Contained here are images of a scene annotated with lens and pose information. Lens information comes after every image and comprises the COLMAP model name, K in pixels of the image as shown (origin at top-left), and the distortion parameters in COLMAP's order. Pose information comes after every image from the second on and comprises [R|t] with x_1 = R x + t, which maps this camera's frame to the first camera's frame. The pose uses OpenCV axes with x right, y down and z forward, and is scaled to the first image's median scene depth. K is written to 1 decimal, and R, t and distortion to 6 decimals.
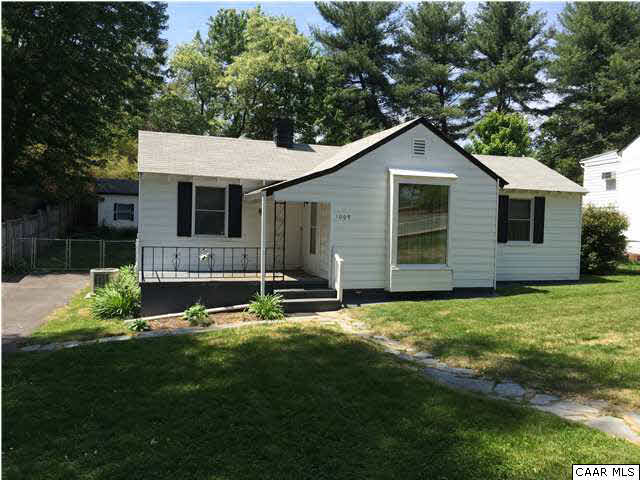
lens RADIAL K [[567.1, 0, 318.6], [0, 567.1, 235.9], [0, 0, 1]] dist [0.033582, -0.027851]
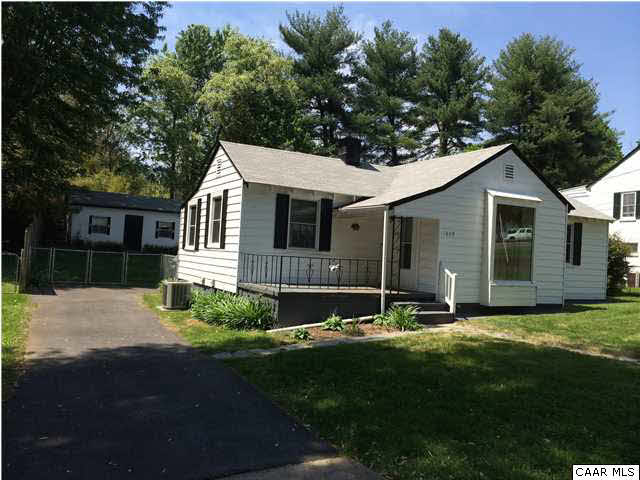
lens RADIAL K [[567.1, 0, 318.6], [0, 567.1, 235.9], [0, 0, 1]] dist [0.033582, -0.027851]
pose [[0.982264, 0.033290, 0.184525, -0.194483], [-0.025068, 0.998594, -0.046713, 0.012863], [-0.185820, 0.041259, 0.981717, 0.008712]]
